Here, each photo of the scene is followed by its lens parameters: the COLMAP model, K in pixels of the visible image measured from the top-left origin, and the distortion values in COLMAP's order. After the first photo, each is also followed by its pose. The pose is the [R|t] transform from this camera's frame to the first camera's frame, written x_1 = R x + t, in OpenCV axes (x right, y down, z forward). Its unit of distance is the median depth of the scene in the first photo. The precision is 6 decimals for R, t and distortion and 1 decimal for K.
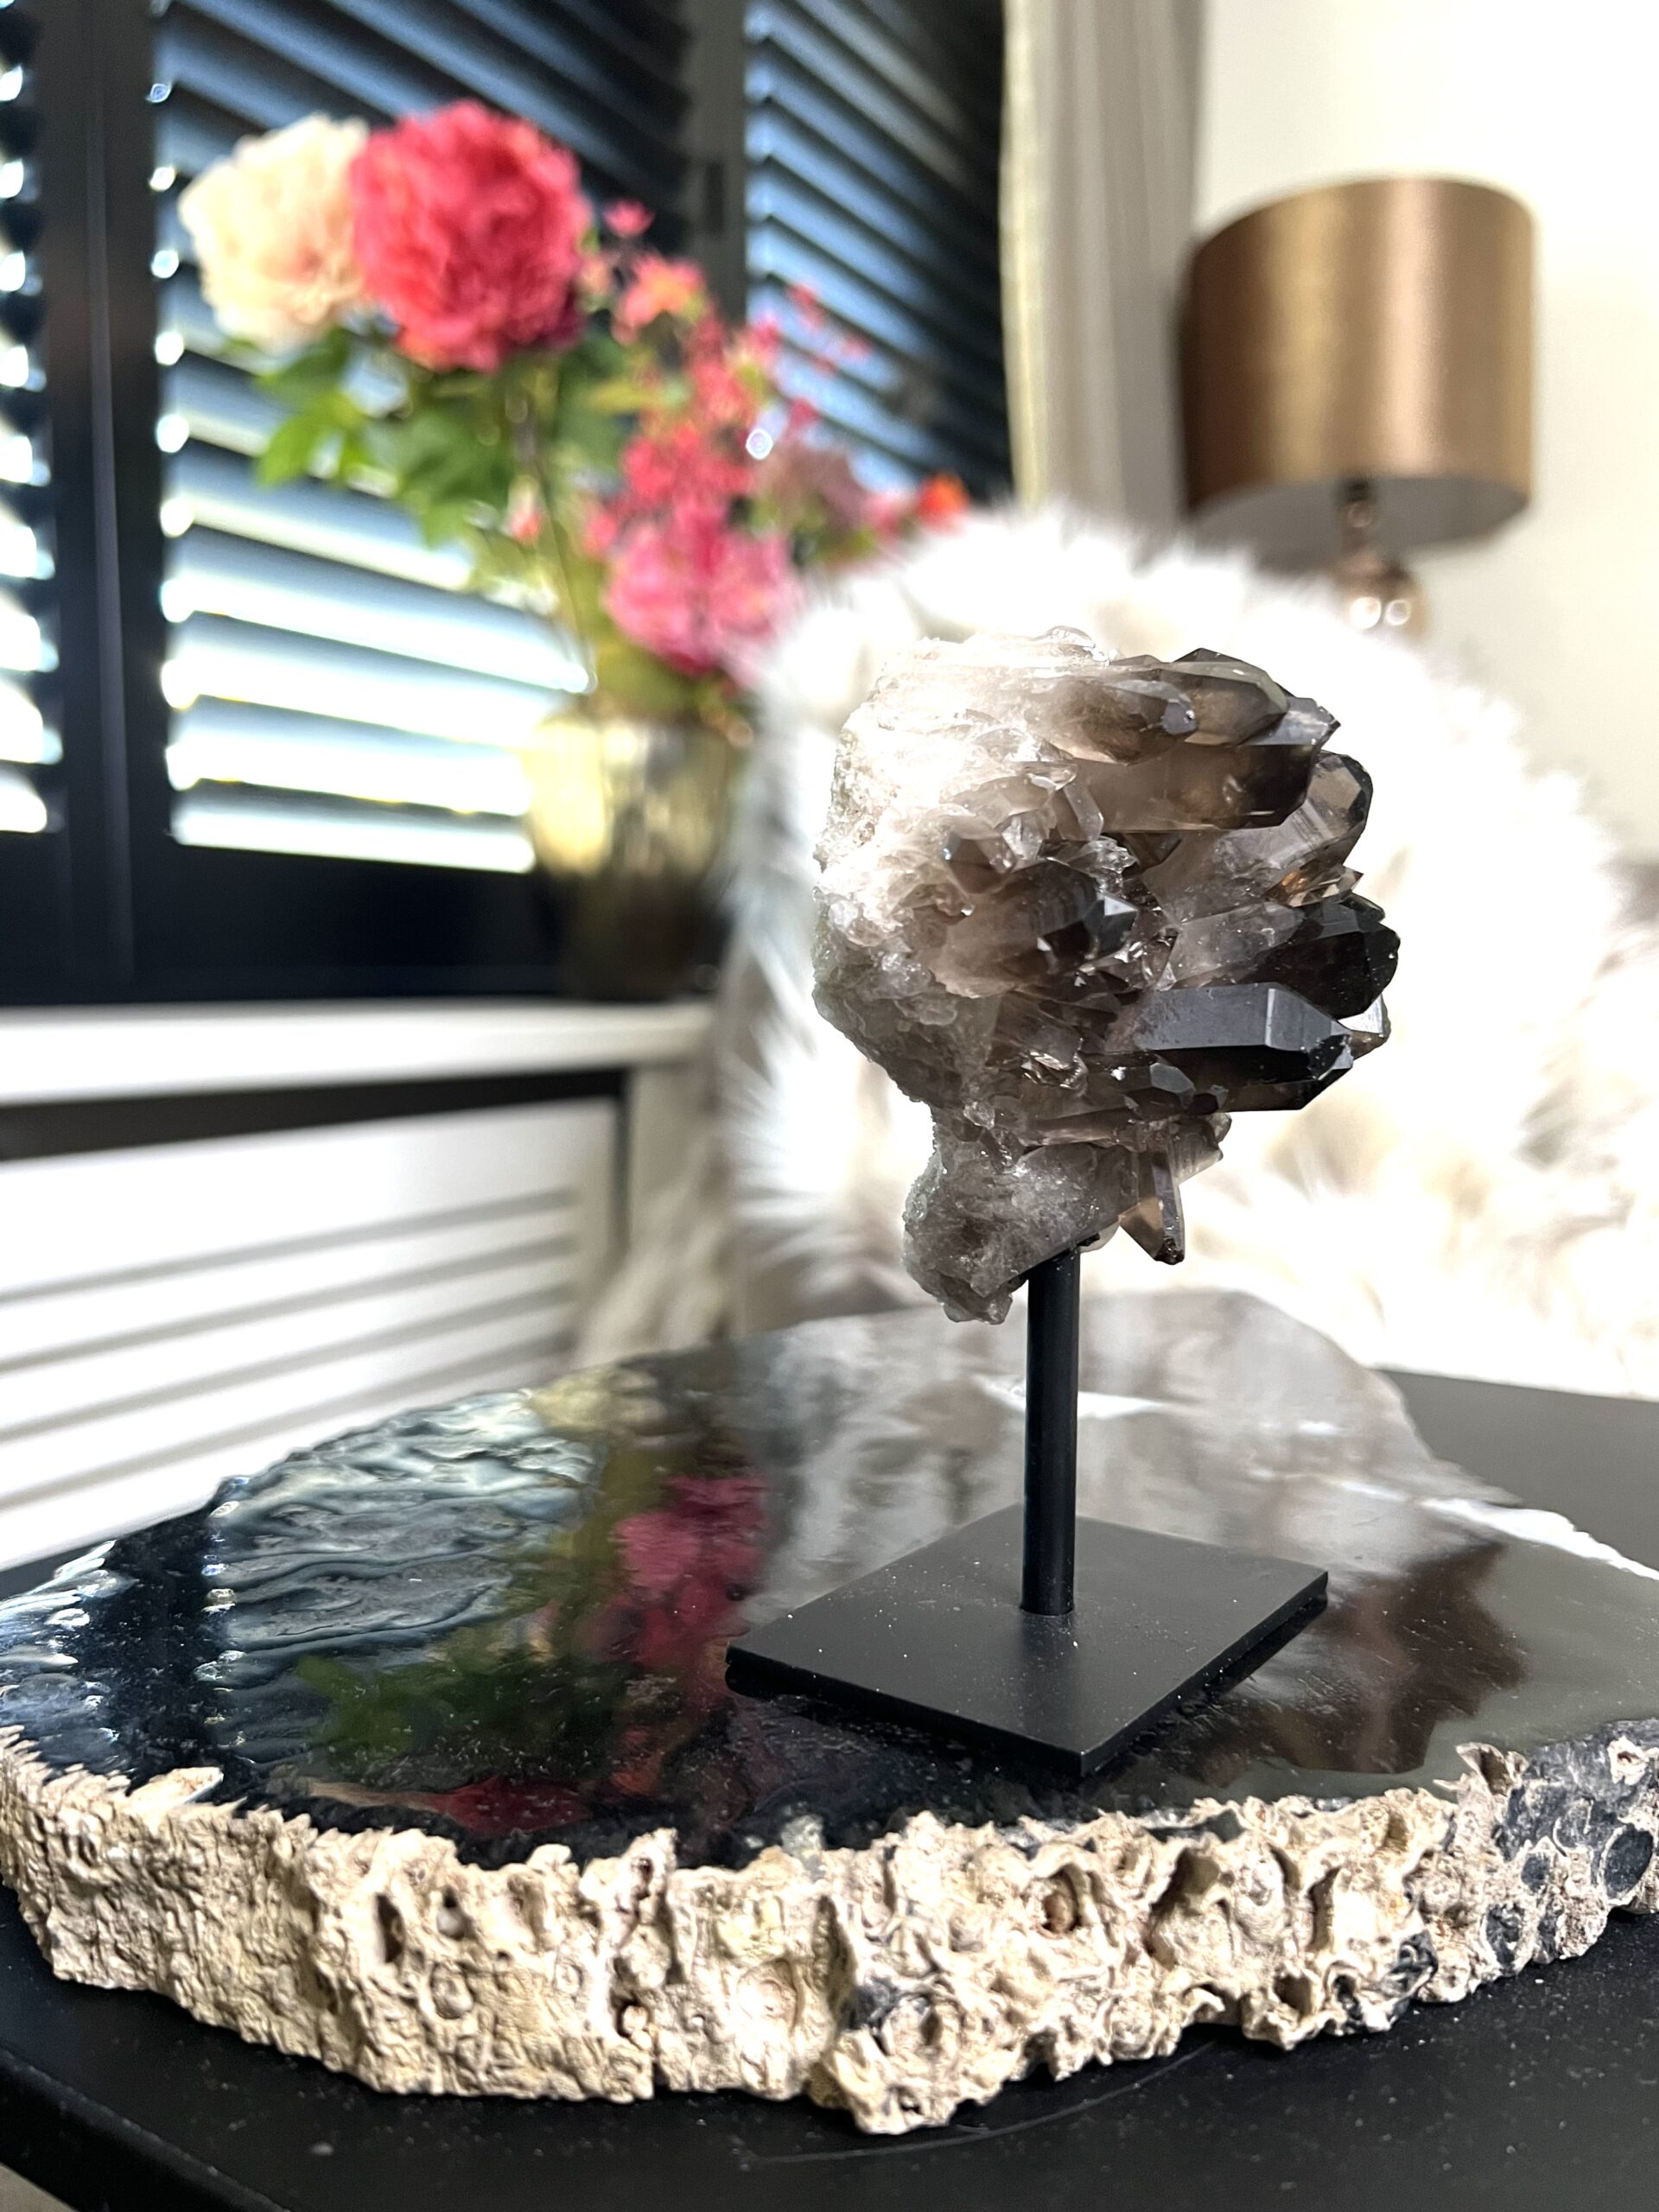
lens RADIAL K [[1721.7, 0, 829.5], [0, 1721.7, 1106.0], [0, 0, 1]] dist [-0.000614, -0.011035]
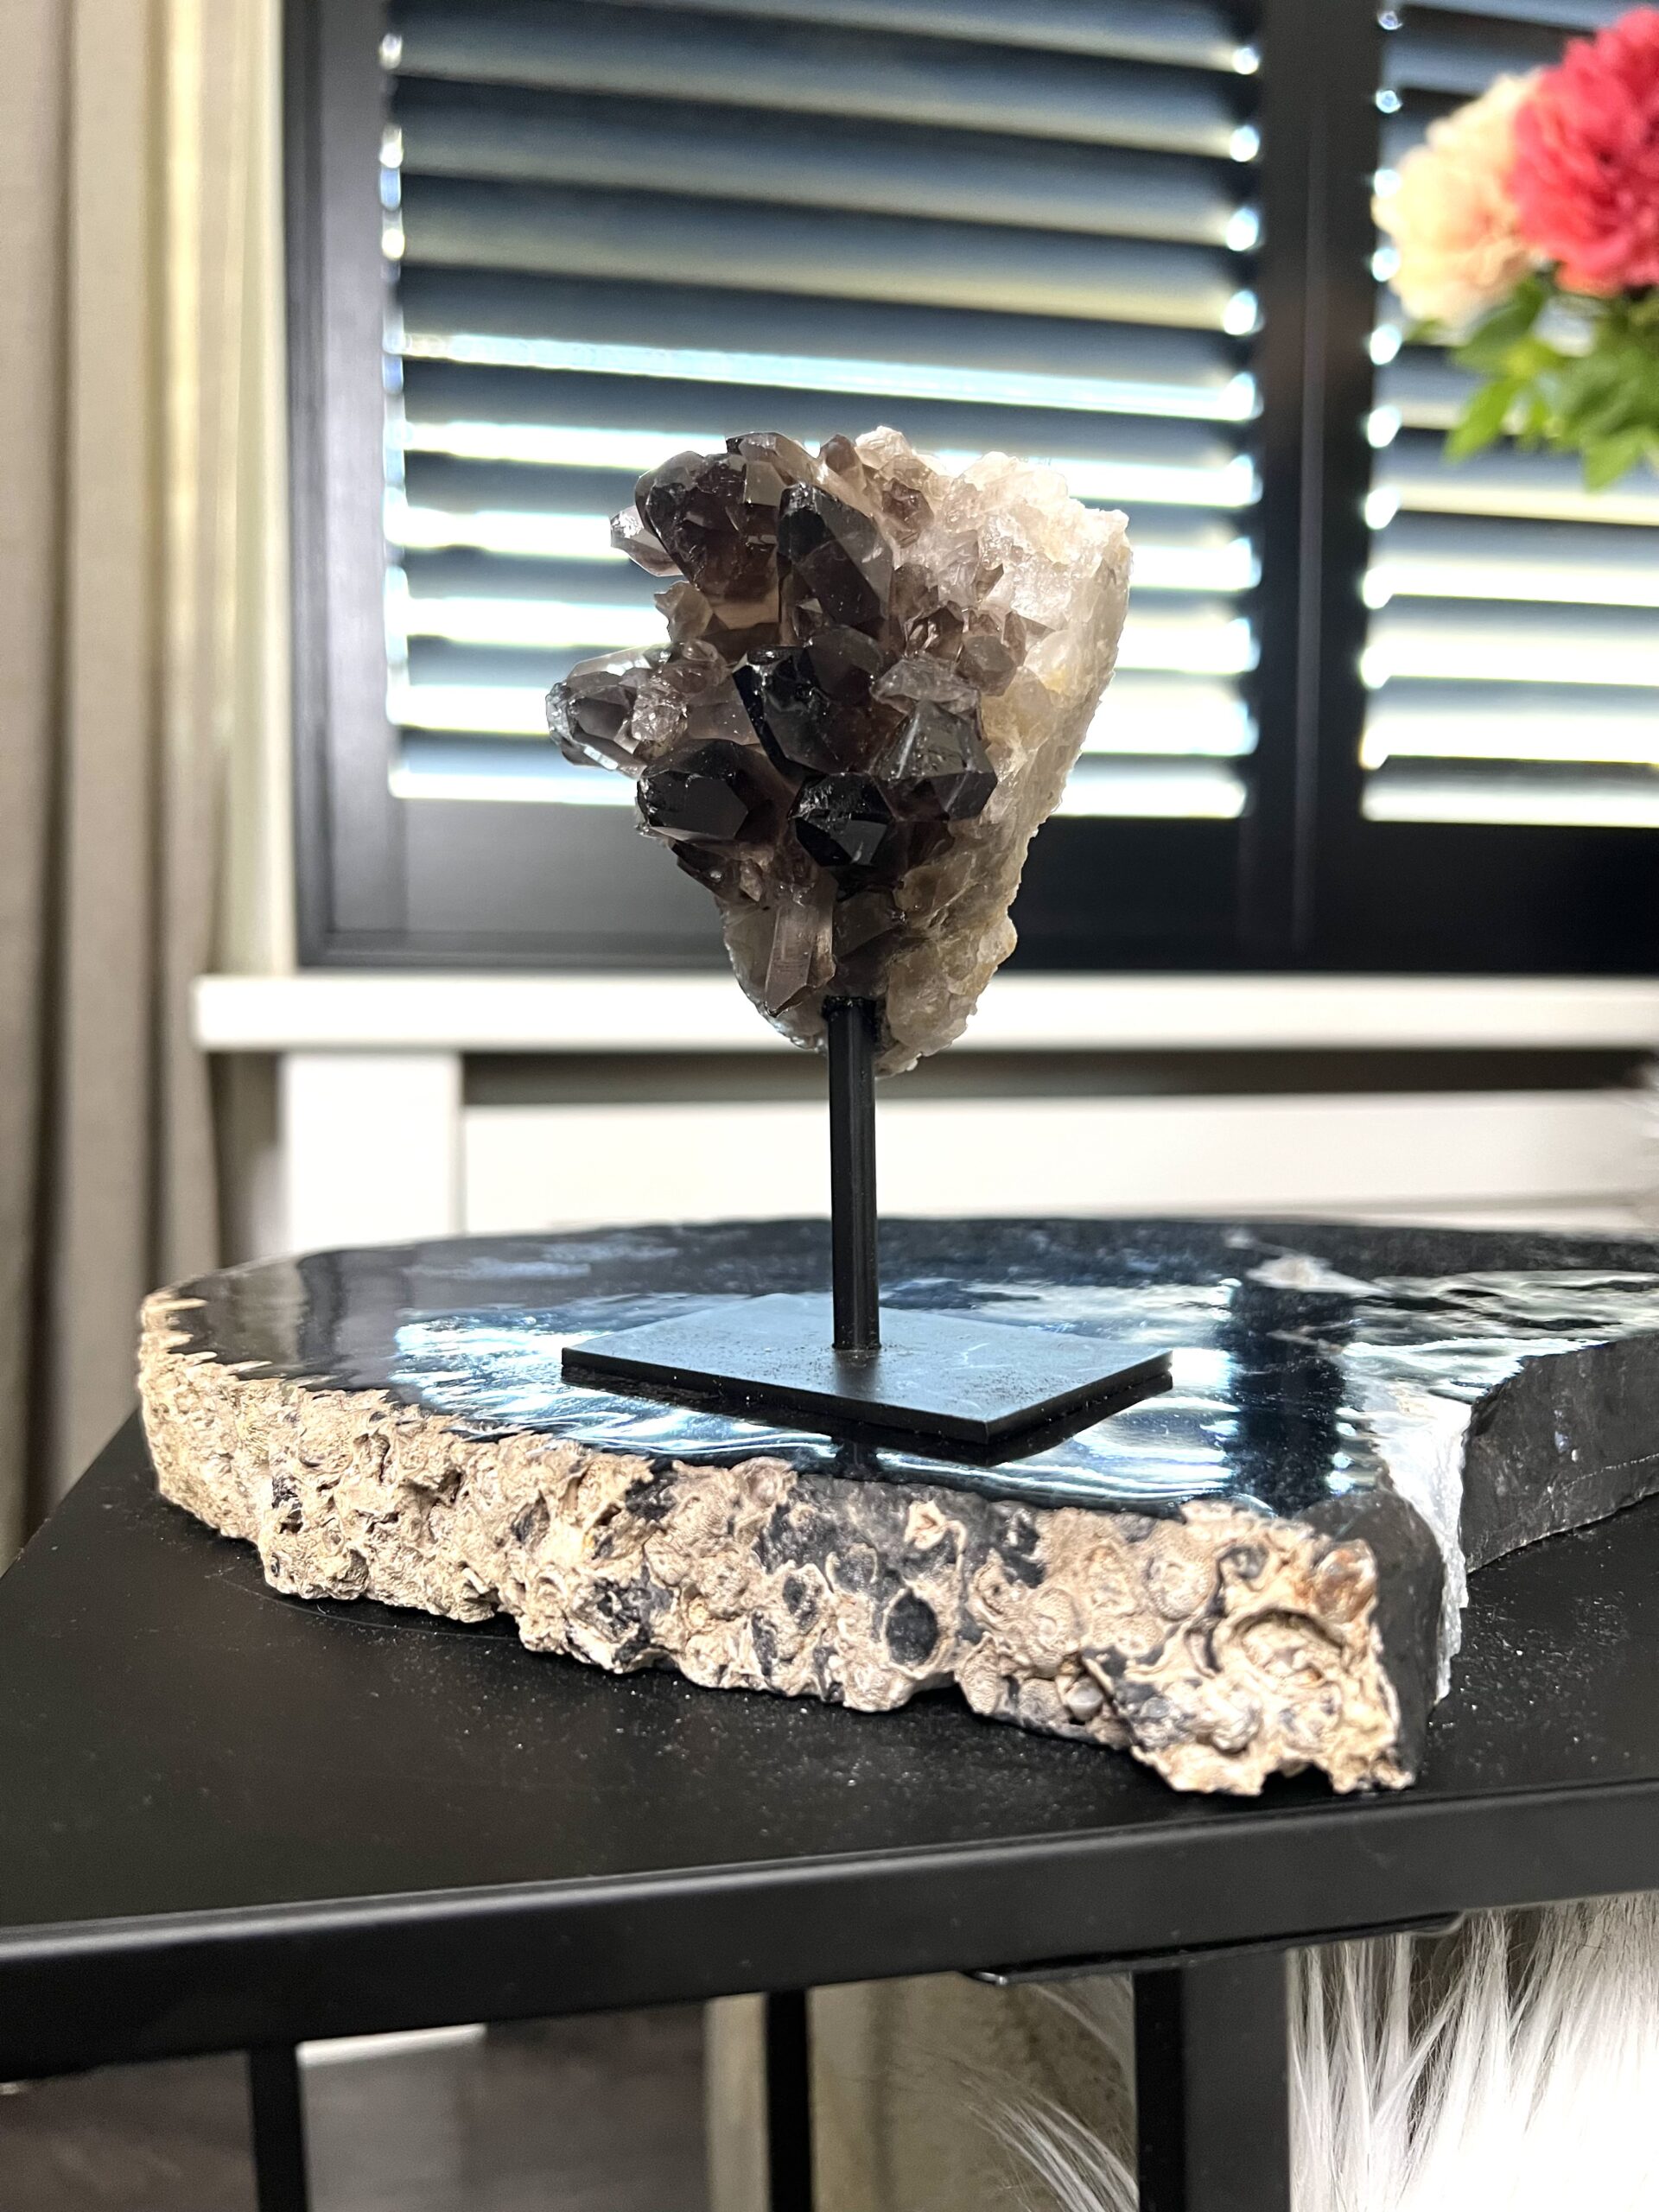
lens RADIAL K [[1721.7, 0, 829.5], [0, 1721.7, 1106.0], [0, 0, 1]] dist [-0.000614, -0.011035]
pose [[0.691972, 0.057076, -0.719665, 0.172751], [-0.061607, 0.997902, 0.019907, 0.021736], [0.719291, 0.030562, 0.694036, 0.047906]]
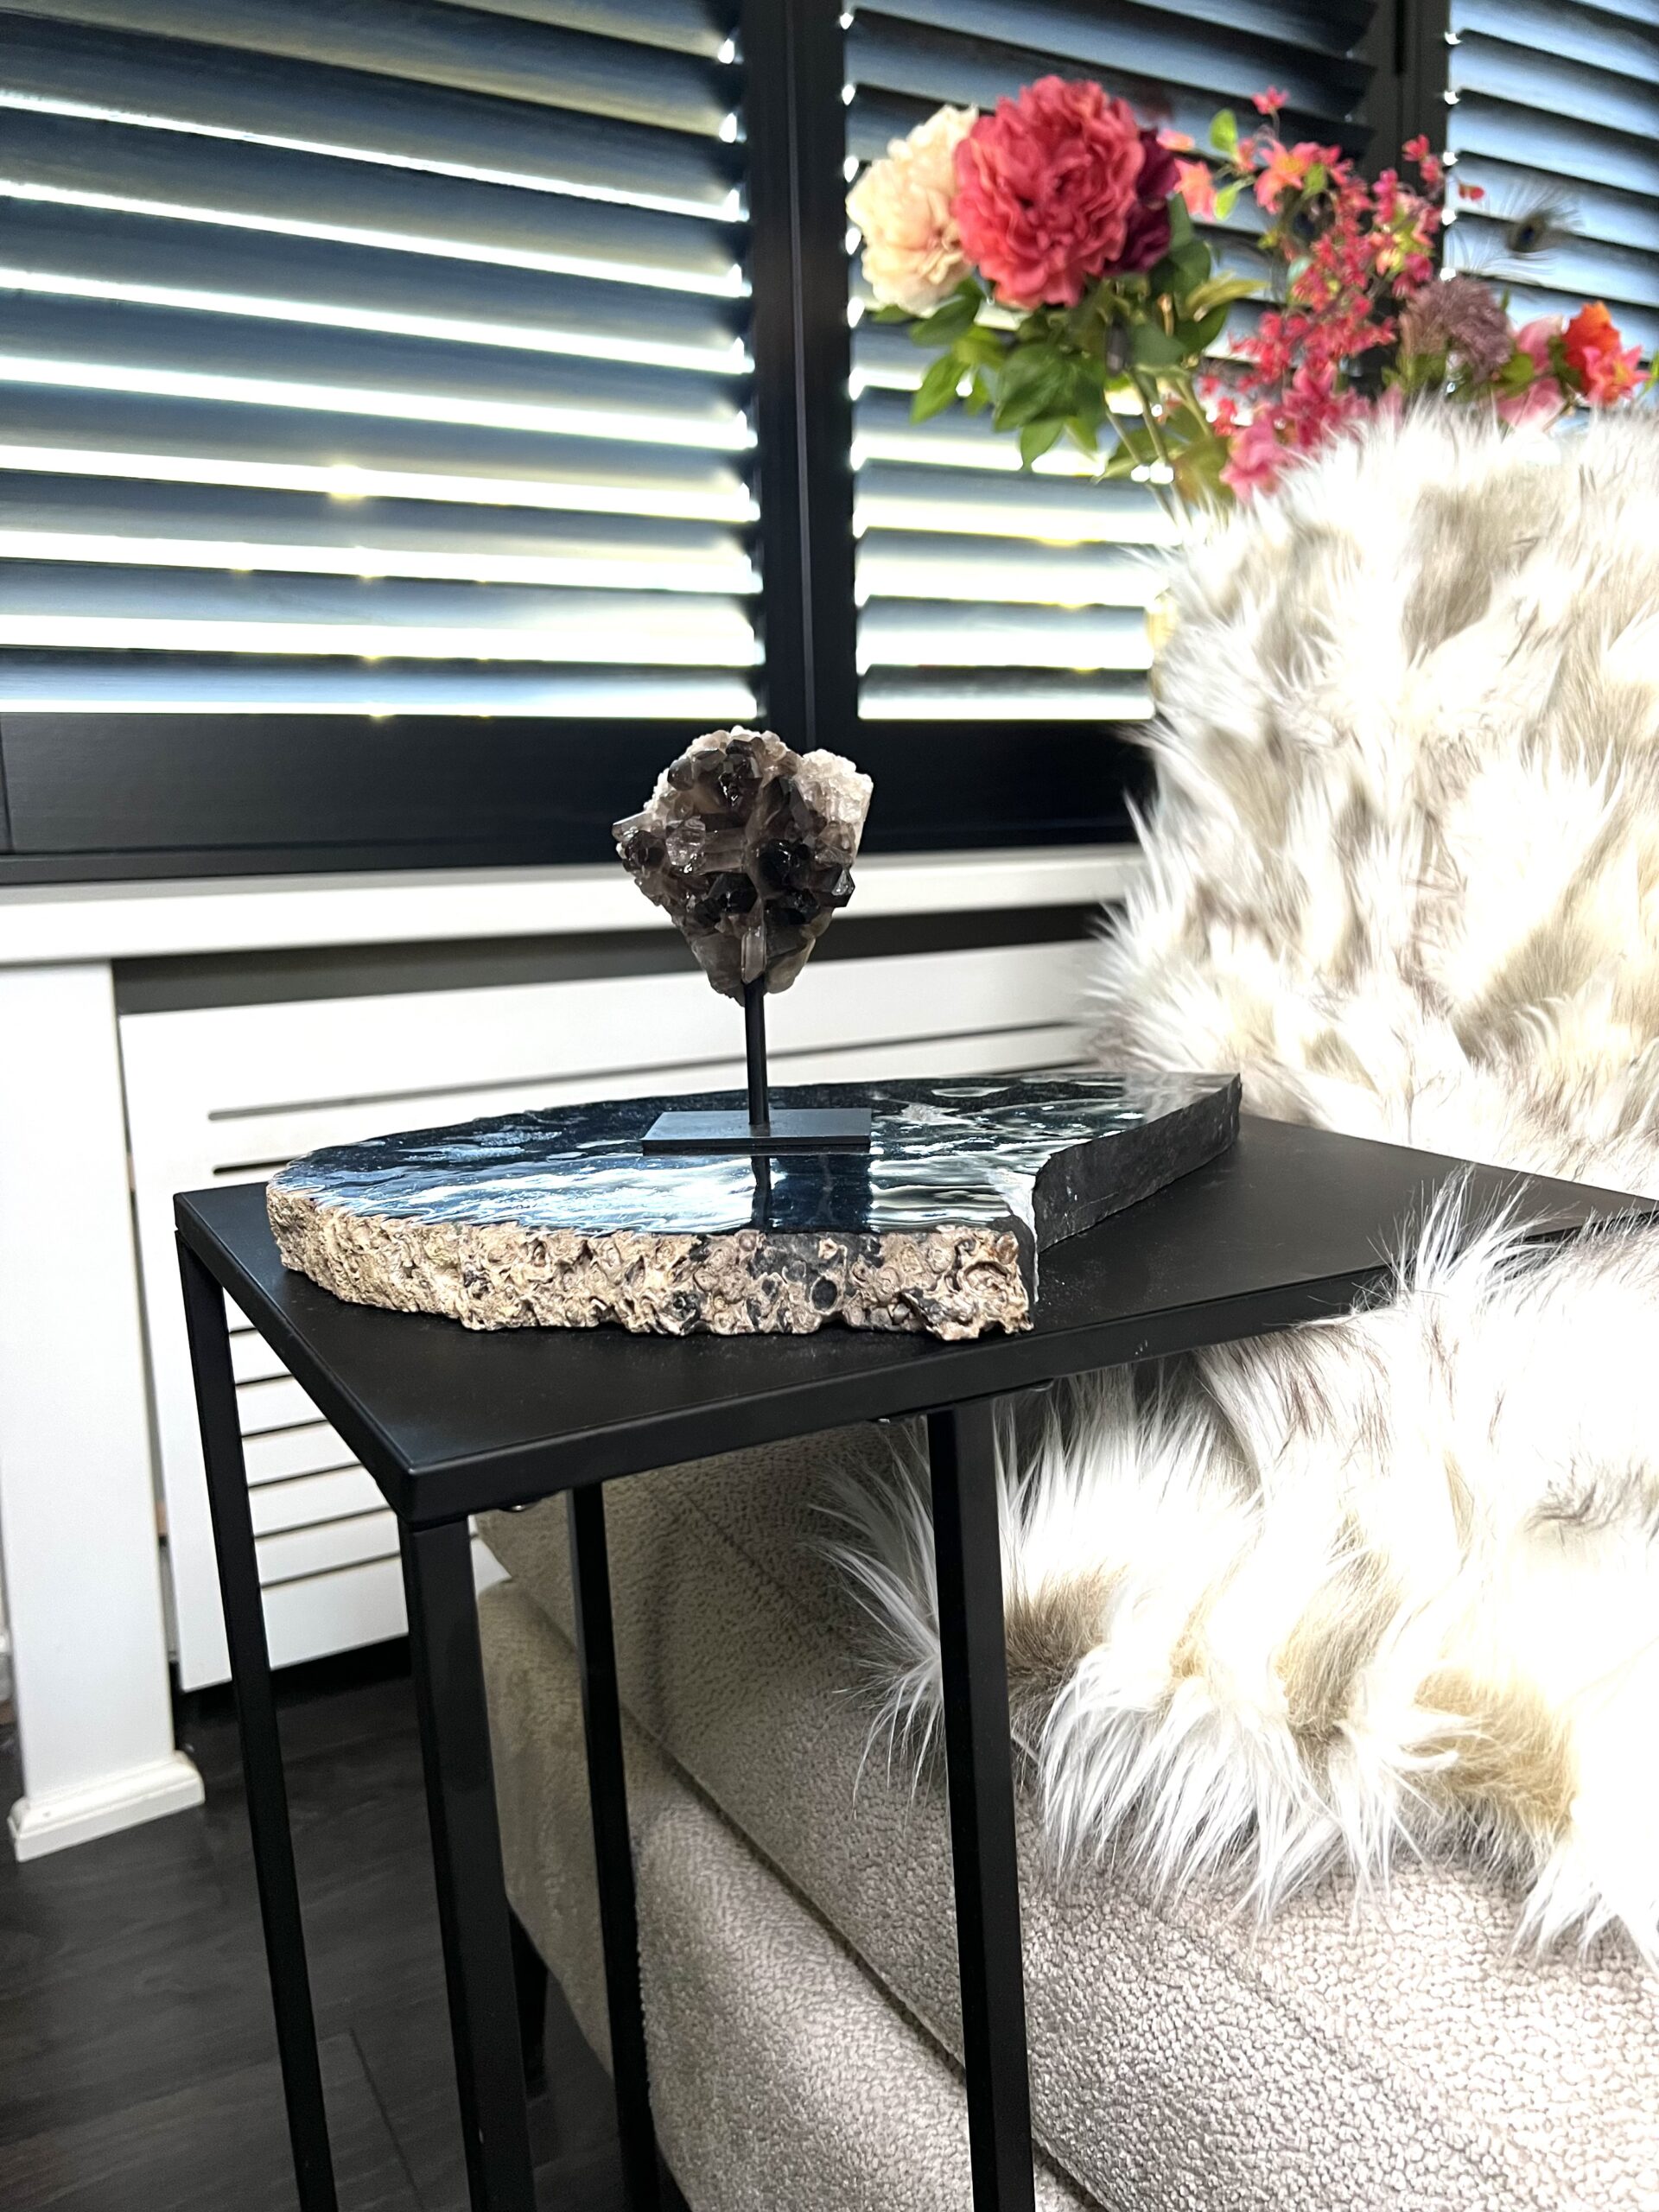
lens RADIAL K [[1693.6, 0, 827.0], [0, 1693.6, 1067.6], [0, 0, 1]] dist [0.098480, -0.172910]
pose [[0.876405, 0.051550, -0.478808, 0.231597], [-0.012802, 0.996397, 0.083843, -0.003191], [0.481404, -0.067351, 0.873907, -0.131609]]
